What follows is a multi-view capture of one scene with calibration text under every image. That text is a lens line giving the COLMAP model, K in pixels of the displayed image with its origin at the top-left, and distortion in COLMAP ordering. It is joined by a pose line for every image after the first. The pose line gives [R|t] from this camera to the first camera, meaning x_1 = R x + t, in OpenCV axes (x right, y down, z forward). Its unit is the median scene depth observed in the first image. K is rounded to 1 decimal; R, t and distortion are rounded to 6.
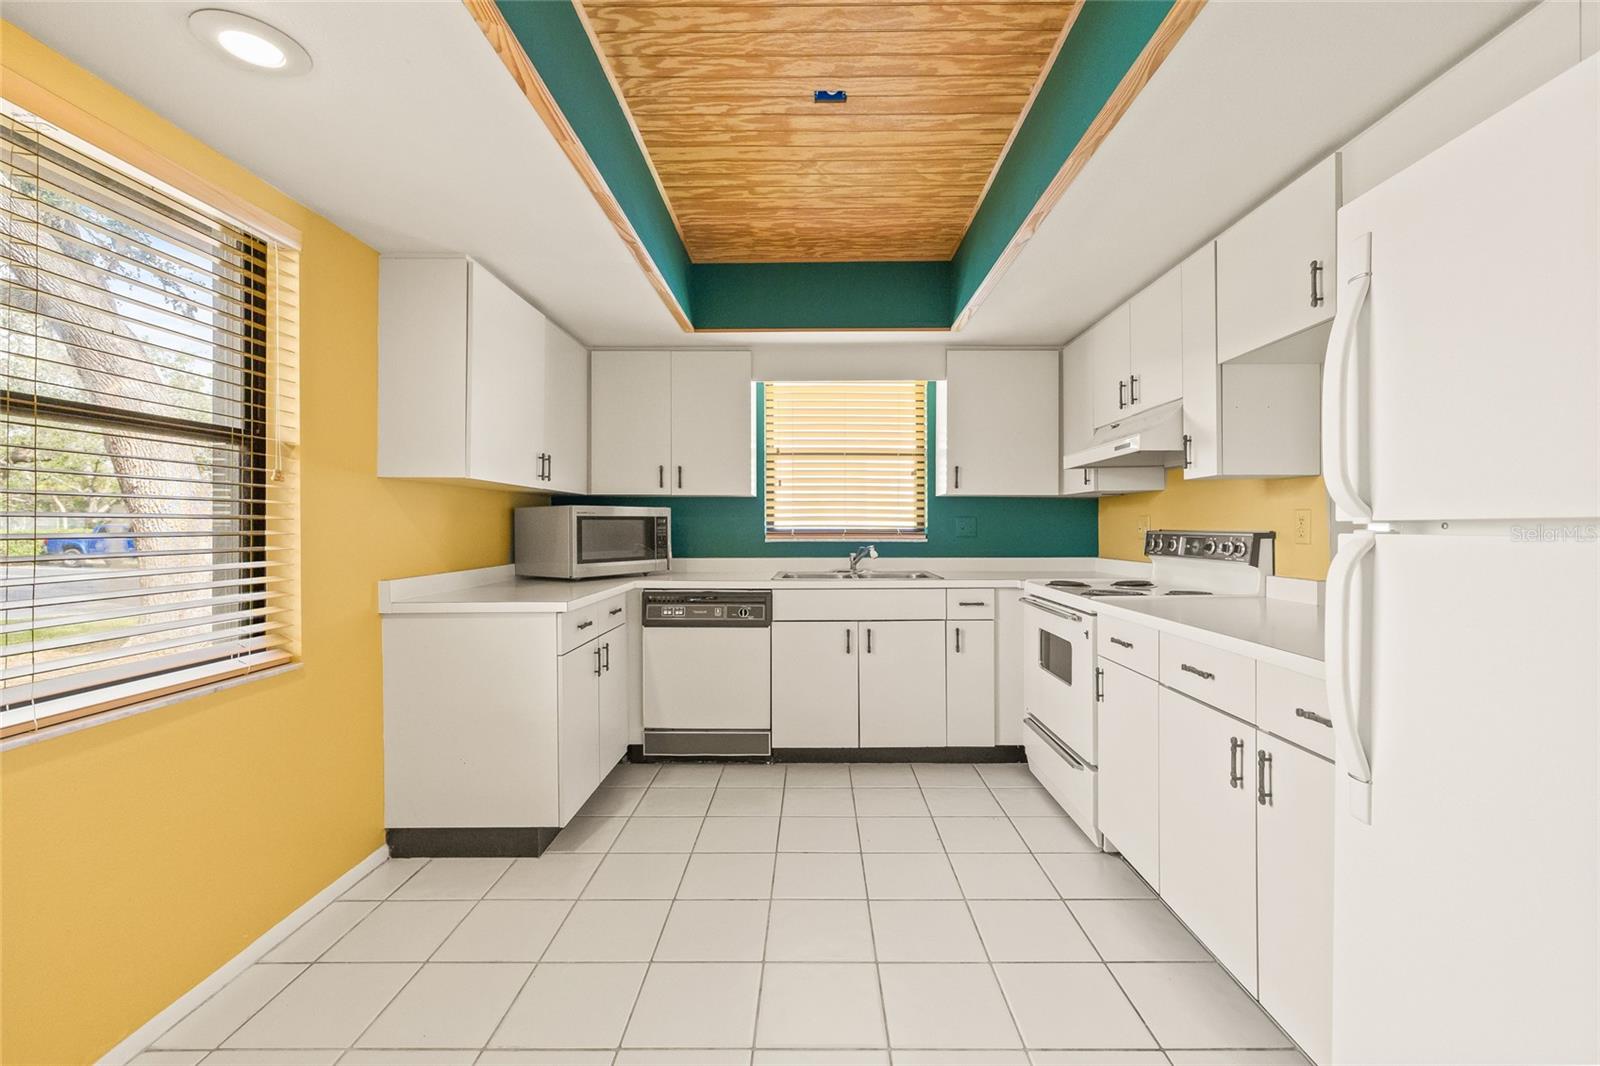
lens RADIAL K [[671.5, 0, 803.0], [0, 671.5, 518.1], [0, 0, 1]] dist [0.003796, -0.000187]
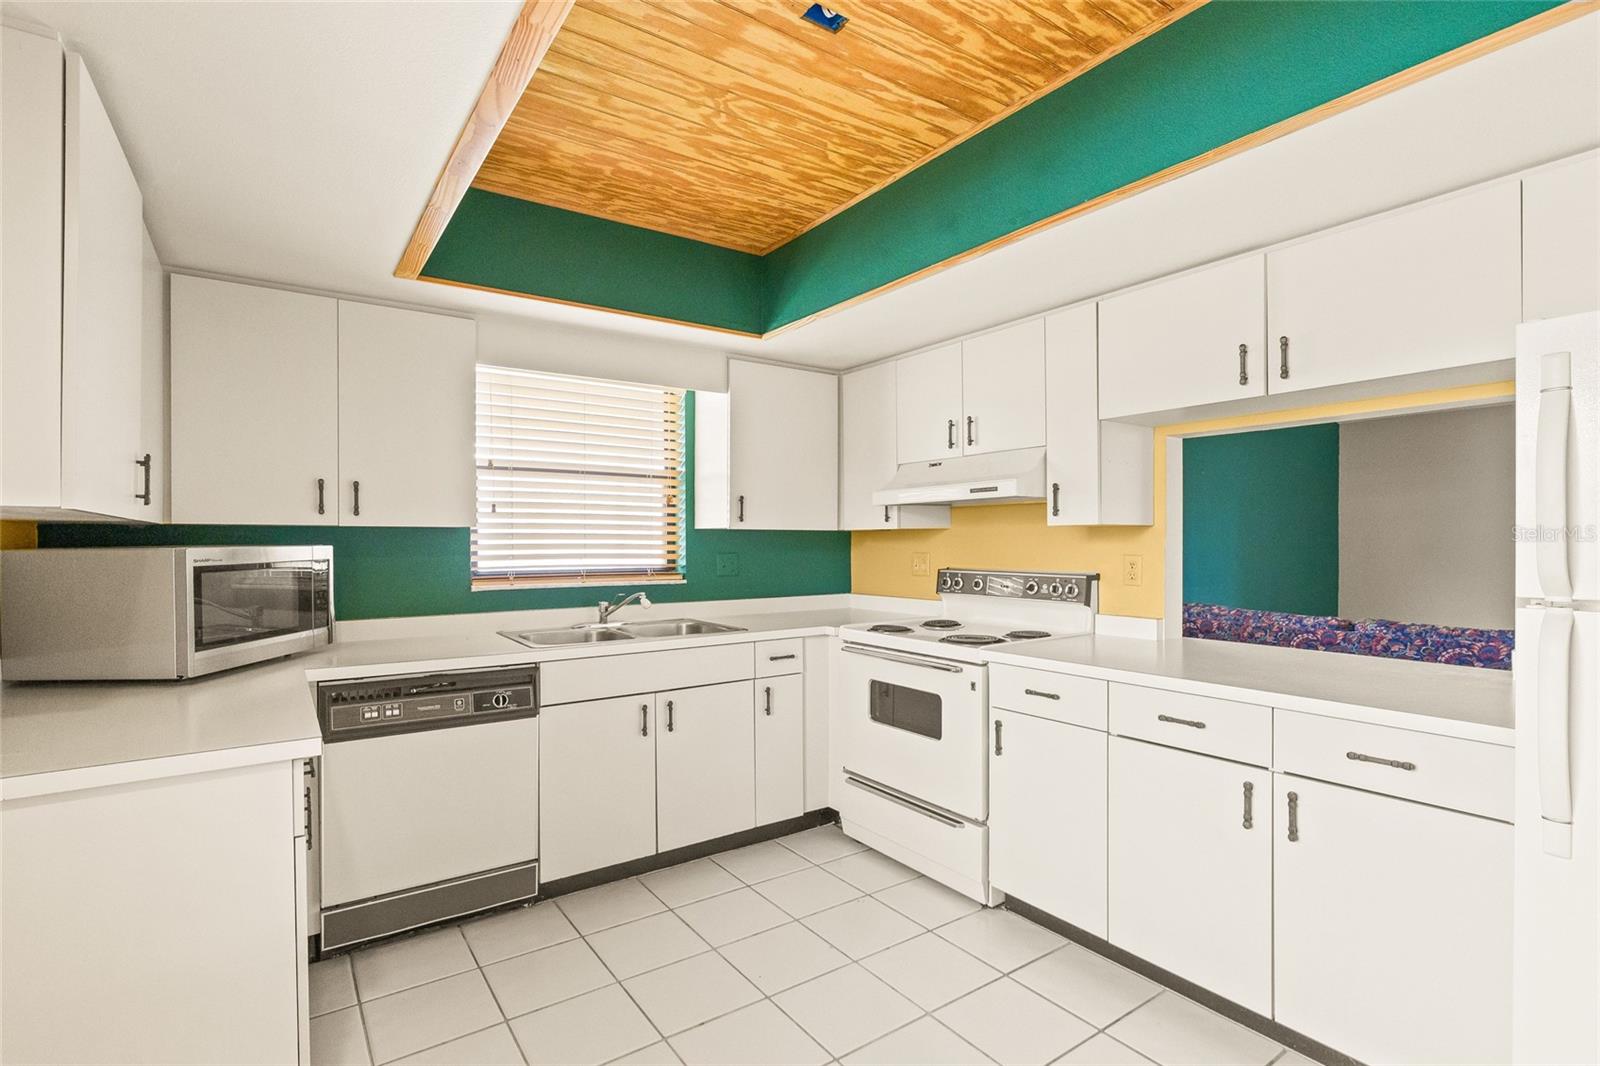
lens RADIAL K [[733.8, 0, 799.5], [0, 733.8, 537.6], [0, 0, 1]] dist [-0.016558, 0.000919]
pose [[0.815604, -0.001149, 0.578609, -0.274912], [-0.000999, 0.999994, 0.003393, -0.029639], [-0.578610, -0.003346, 0.815598, 0.212777]]
